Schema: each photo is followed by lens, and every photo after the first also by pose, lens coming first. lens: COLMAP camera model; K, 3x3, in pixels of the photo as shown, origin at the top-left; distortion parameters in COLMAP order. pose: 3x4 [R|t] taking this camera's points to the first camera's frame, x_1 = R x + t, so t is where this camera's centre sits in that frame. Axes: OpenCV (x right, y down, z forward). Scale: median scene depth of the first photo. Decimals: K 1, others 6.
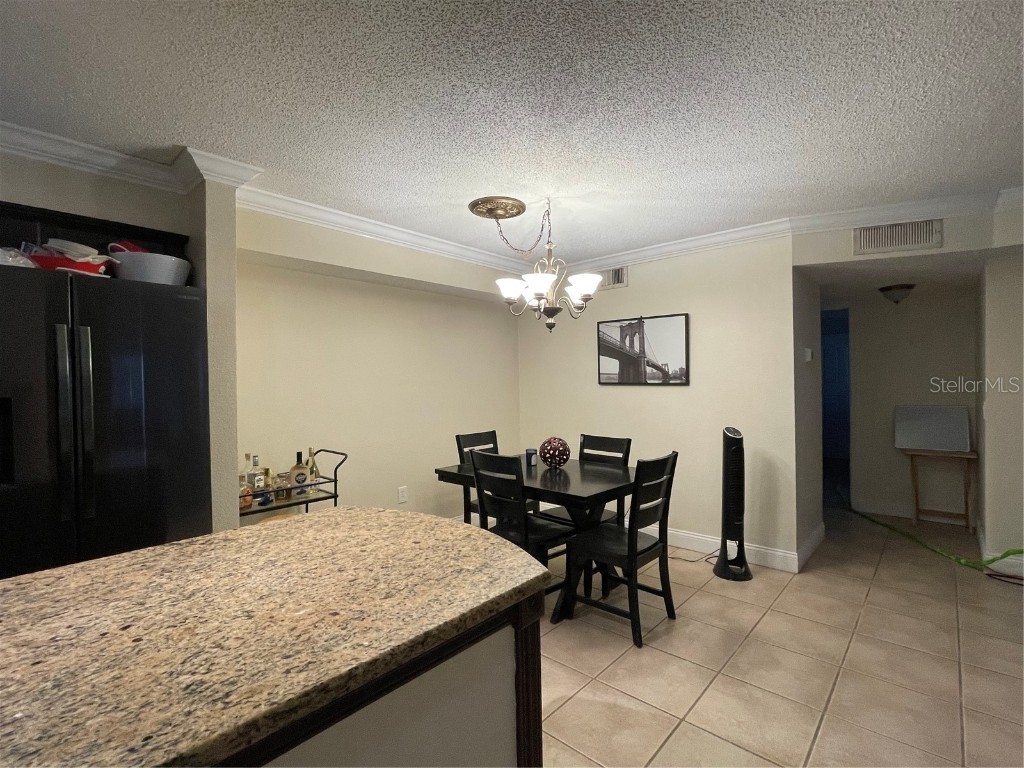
lens RADIAL K [[482.1, 0, 516.0], [0, 482.1, 381.5], [0, 0, 1]] dist [-0.007971, -0.000322]
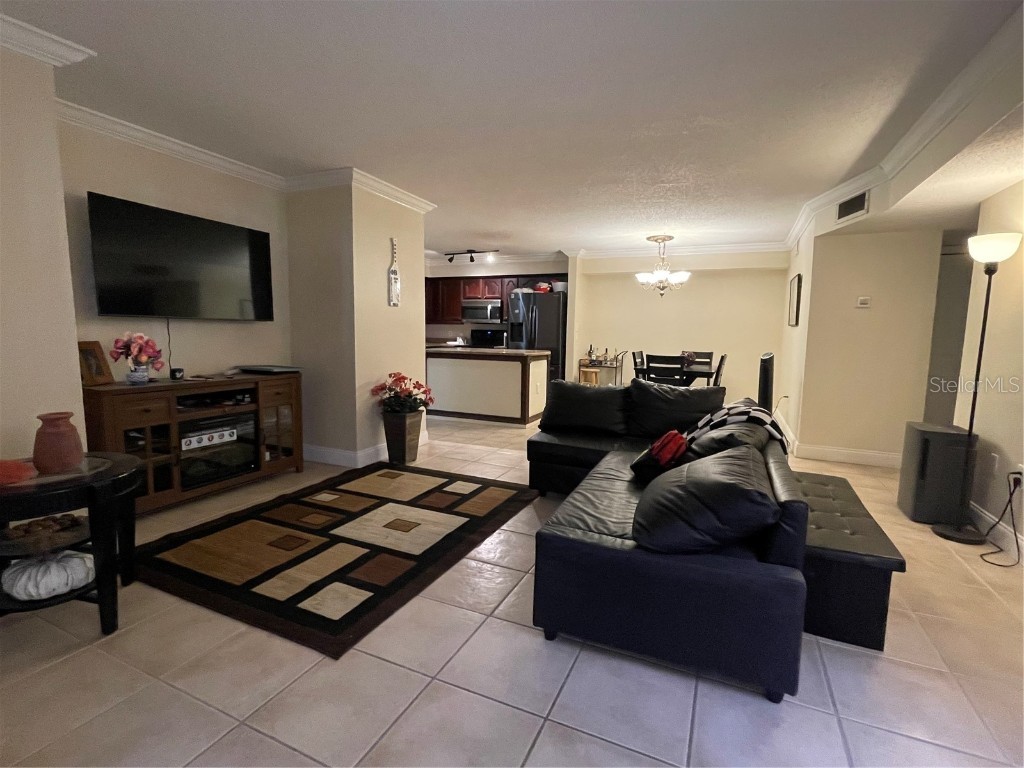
lens RADIAL K [[487.1, 0, 511.0], [0, 487.1, 380.3], [0, 0, 1]] dist [0.001467, 0.000909]
pose [[0.299397, 0.114113, -0.947280, 1.965963], [-0.026940, 0.993437, 0.111159, 0.041064], [0.953748, -0.007761, 0.300507, -0.294266]]
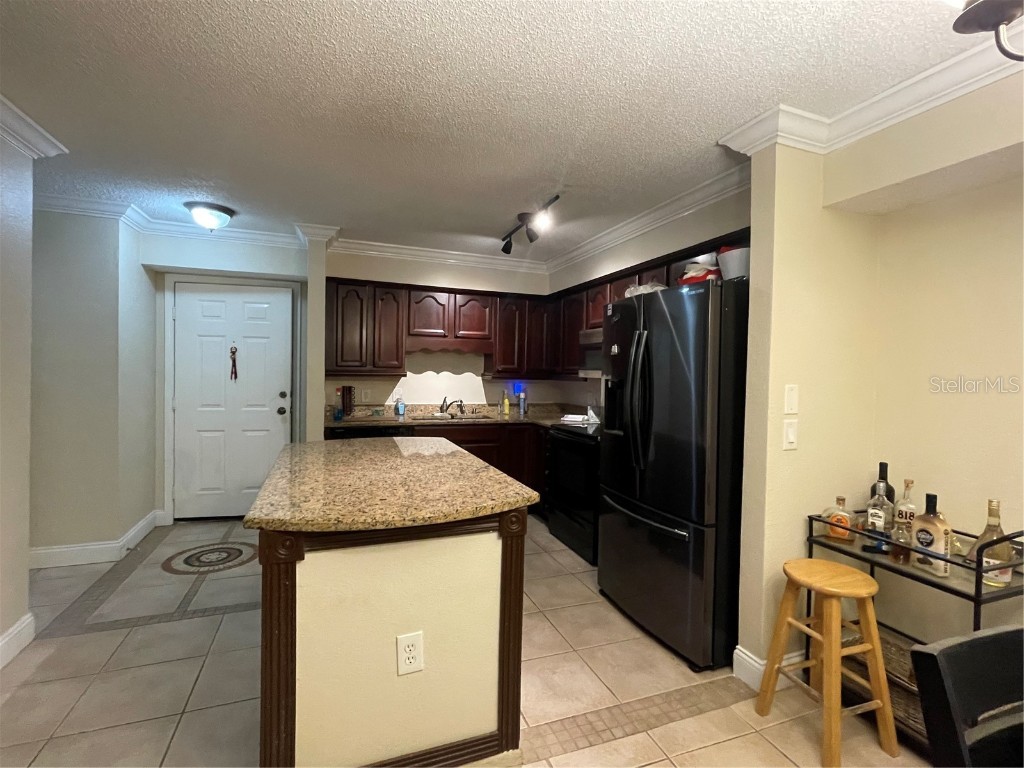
lens RADIAL K [[482.1, 0, 516.0], [0, 482.1, 381.5], [0, 0, 1]] dist [-0.007971, -0.000322]
pose [[-0.460459, 0.019628, -0.887464, 0.319952], [-0.019428, 0.999293, 0.032181, -0.002673], [0.887468, 0.032060, -0.459752, 0.837284]]
